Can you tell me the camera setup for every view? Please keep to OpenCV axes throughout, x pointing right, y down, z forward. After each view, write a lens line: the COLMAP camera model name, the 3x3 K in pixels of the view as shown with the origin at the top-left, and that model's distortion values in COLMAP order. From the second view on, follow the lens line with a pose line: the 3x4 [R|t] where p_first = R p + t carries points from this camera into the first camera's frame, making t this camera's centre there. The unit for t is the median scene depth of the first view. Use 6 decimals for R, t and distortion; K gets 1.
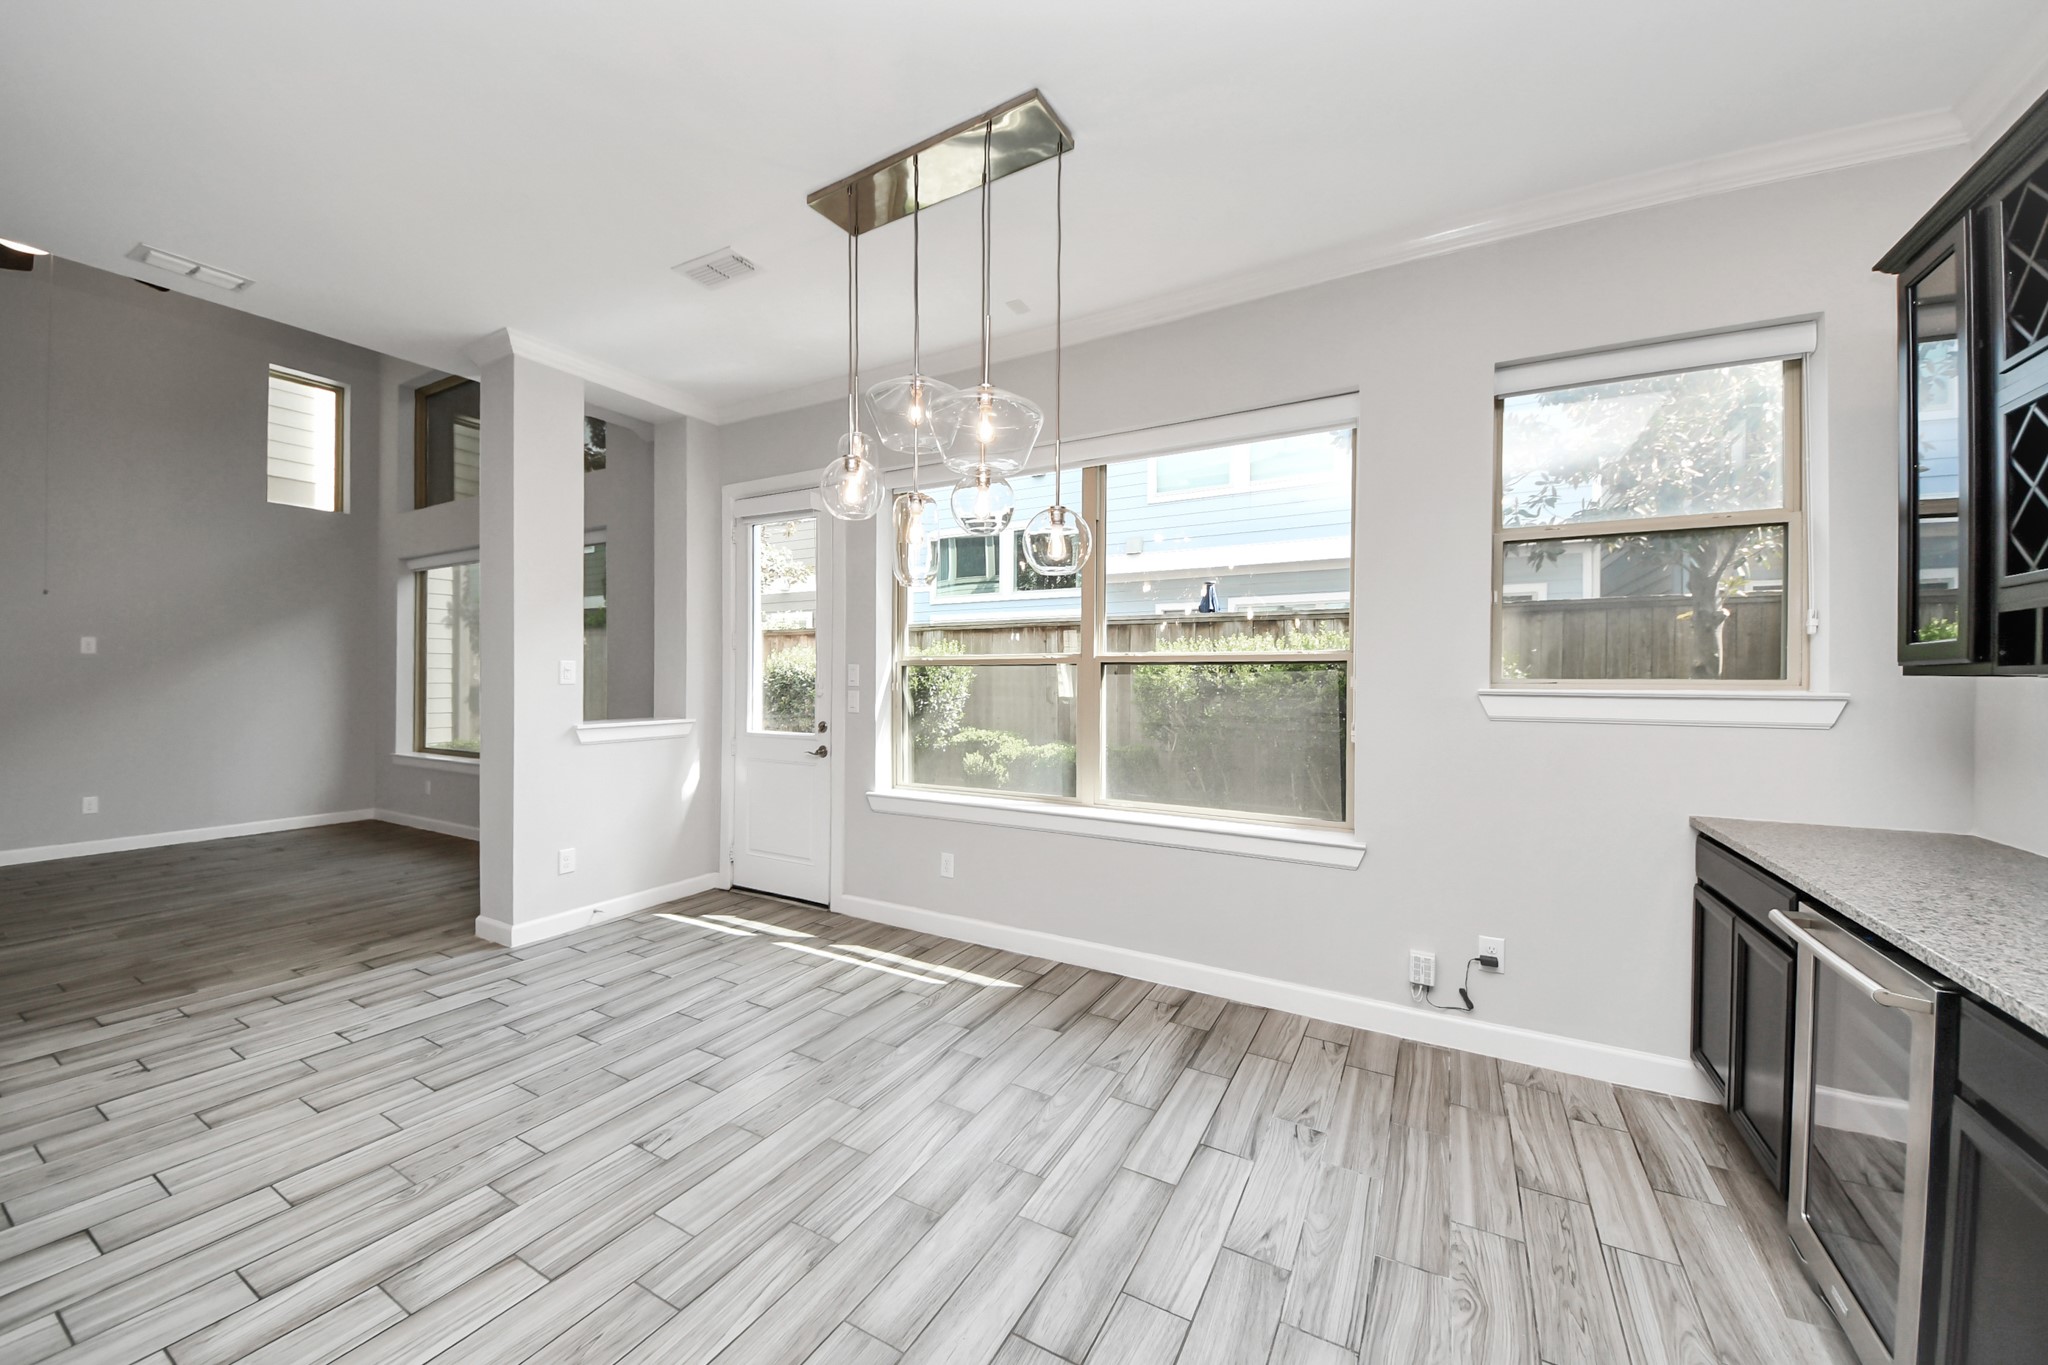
lens RADIAL K [[747.4, 0, 1016.4], [0, 747.4, 677.5], [0, 0, 1]] dist [-0.019241, -0.000985]
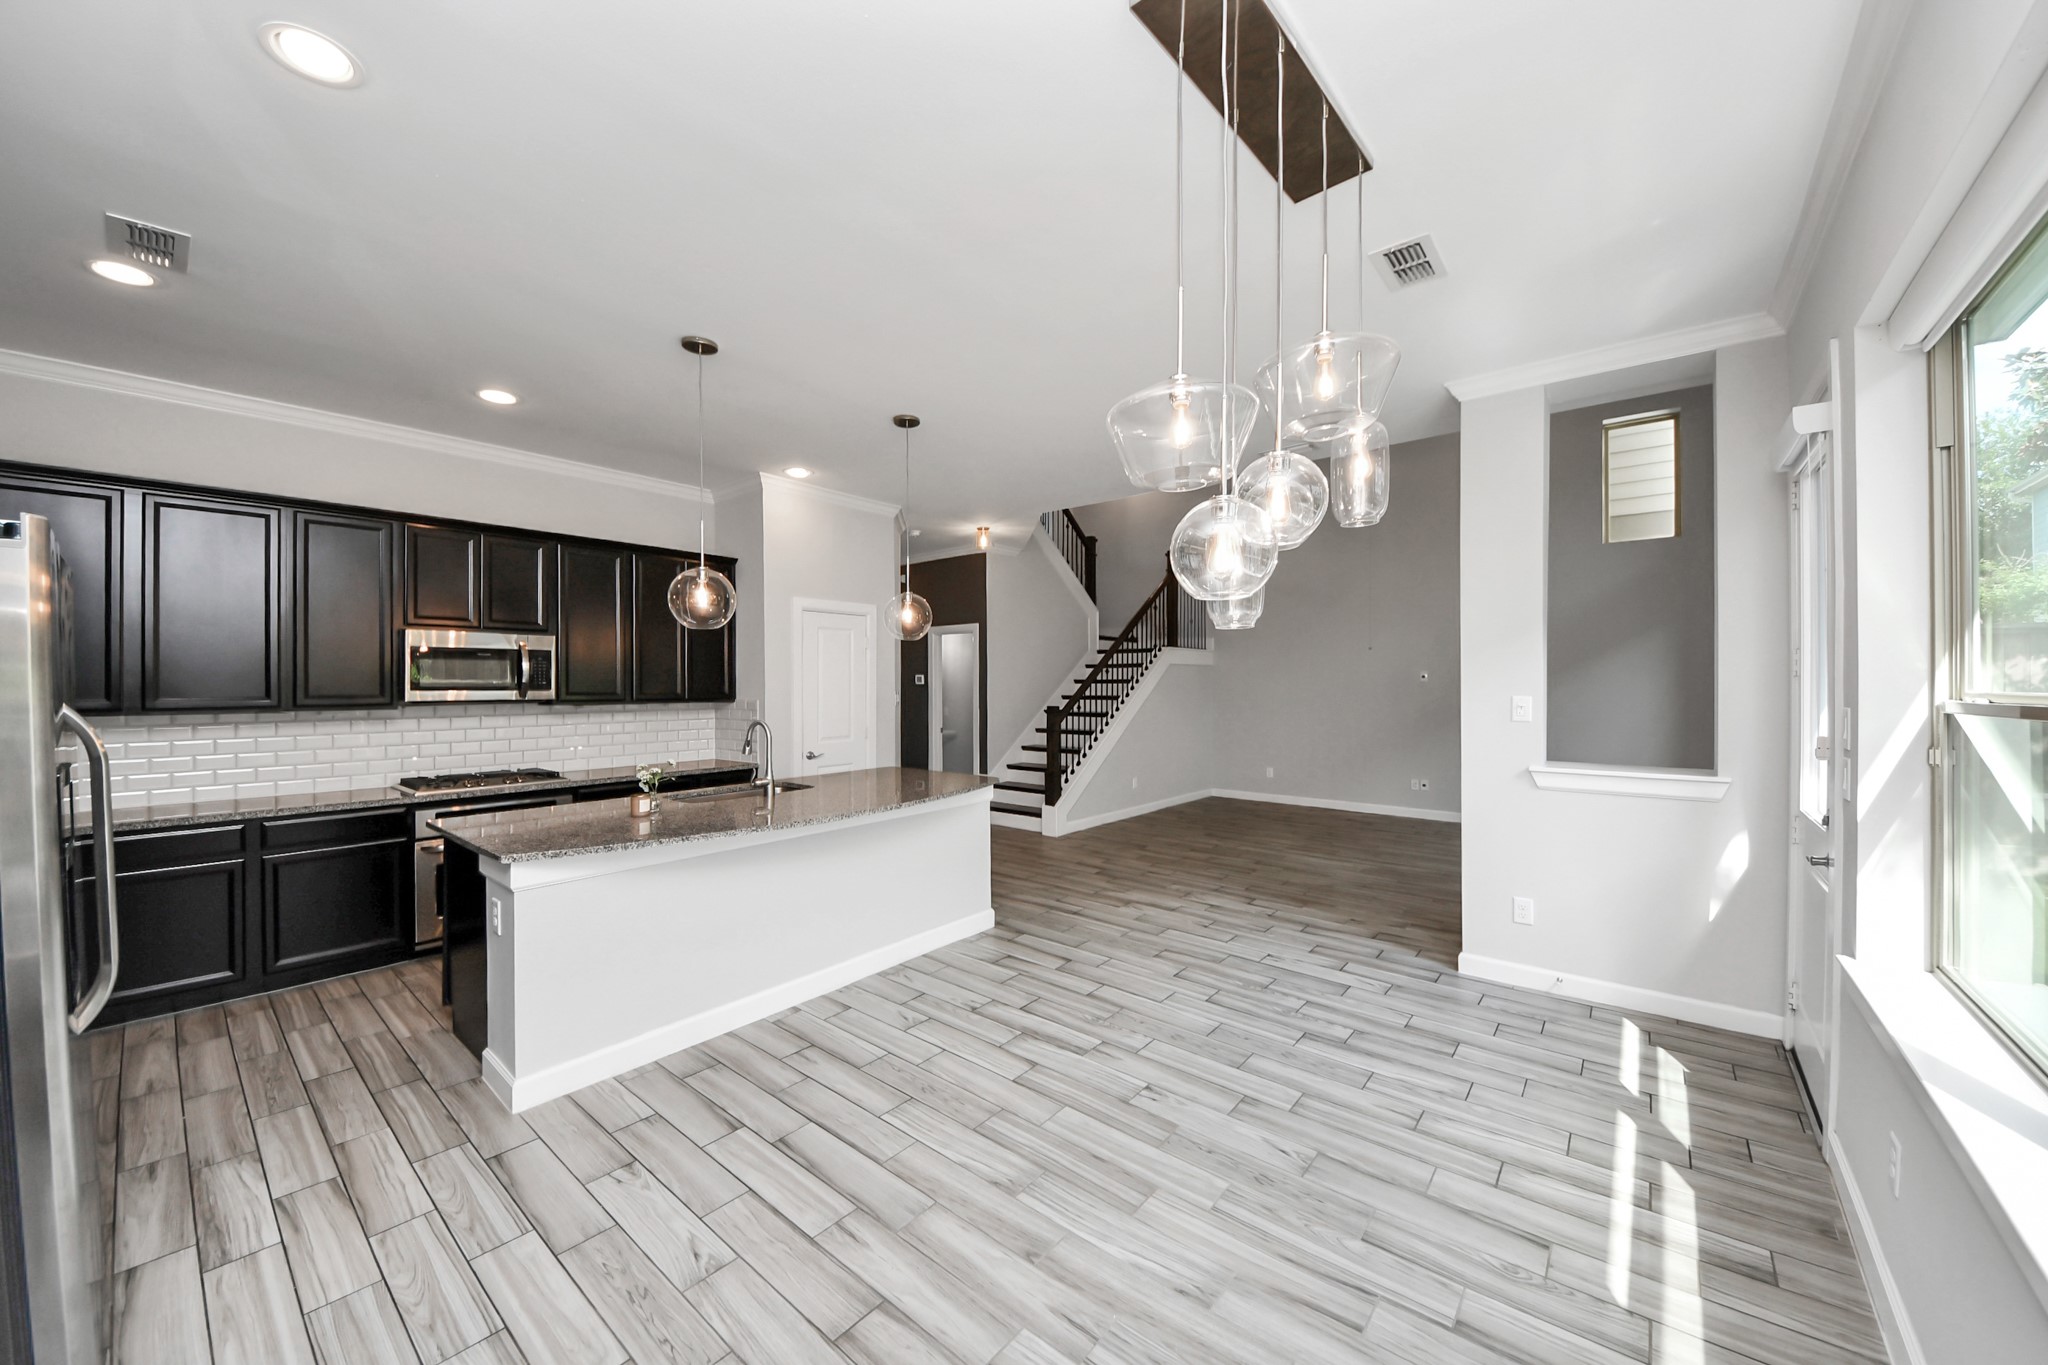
lens RADIAL K [[747.4, 0, 1015.9], [0, 747.4, 678.2], [0, 0, 1]] dist [-0.019241, -0.000985]
pose [[-0.194513, -0.004465, -0.980890, 0.549794], [-0.006917, 0.999971, -0.003181, -0.047375], [0.980876, 0.006166, -0.194538, 0.707948]]
